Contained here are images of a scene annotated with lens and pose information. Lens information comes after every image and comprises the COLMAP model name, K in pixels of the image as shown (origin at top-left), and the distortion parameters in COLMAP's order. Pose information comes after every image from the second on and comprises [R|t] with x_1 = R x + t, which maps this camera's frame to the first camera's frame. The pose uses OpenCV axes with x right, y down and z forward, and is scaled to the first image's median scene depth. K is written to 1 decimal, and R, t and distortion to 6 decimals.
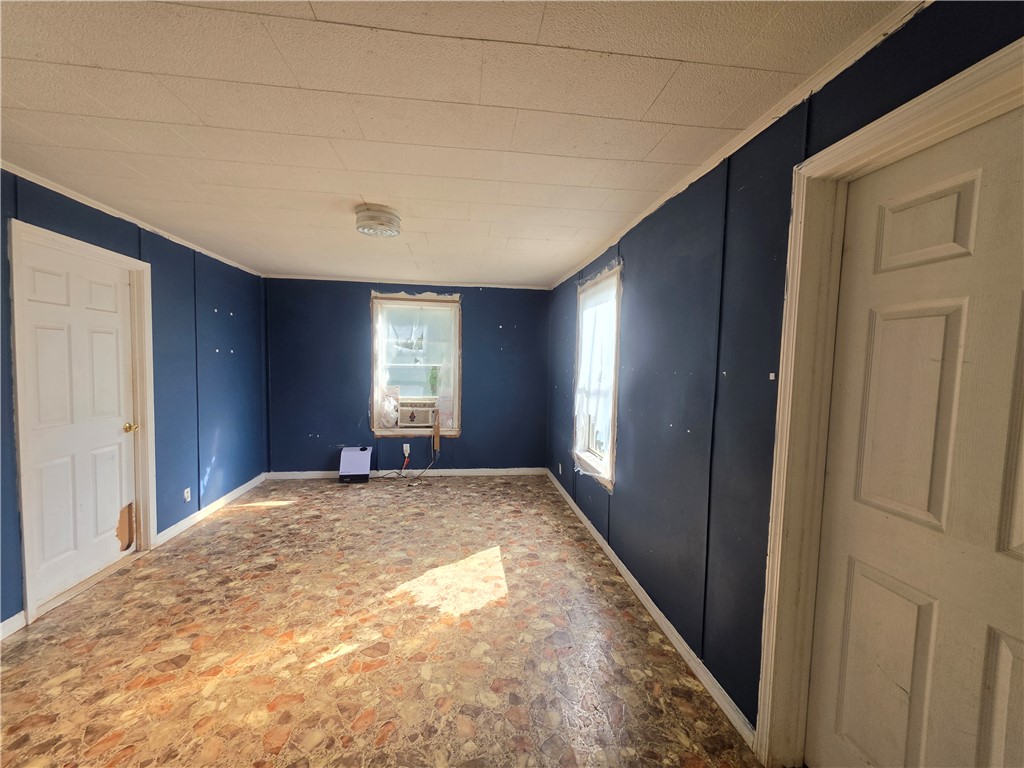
lens RADIAL K [[413.4, 0, 516.8], [0, 413.4, 381.0], [0, 0, 1]] dist [-0.009169, 0.000407]
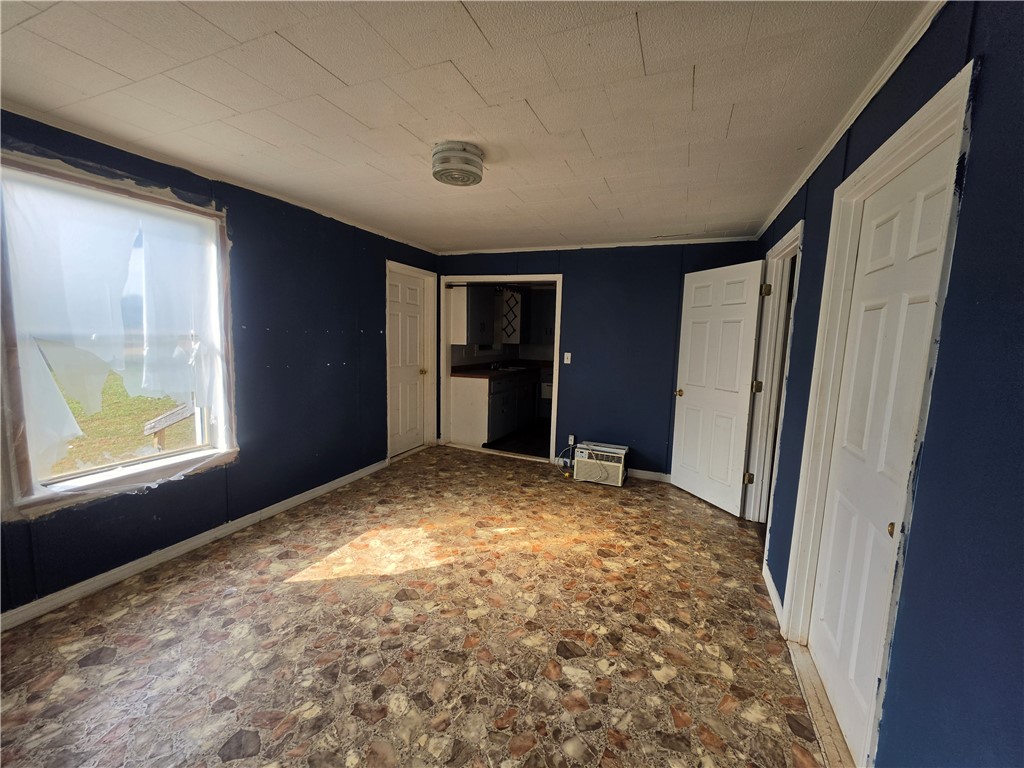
lens RADIAL K [[413.4, 0, 516.8], [0, 413.4, 381.0], [0, 0, 1]] dist [-0.009169, 0.000407]
pose [[-0.867096, -0.109139, 0.486038, -0.933864], [-0.031112, 0.985665, 0.165824, -0.106295], [-0.497168, 0.128663, -0.858062, 1.799707]]
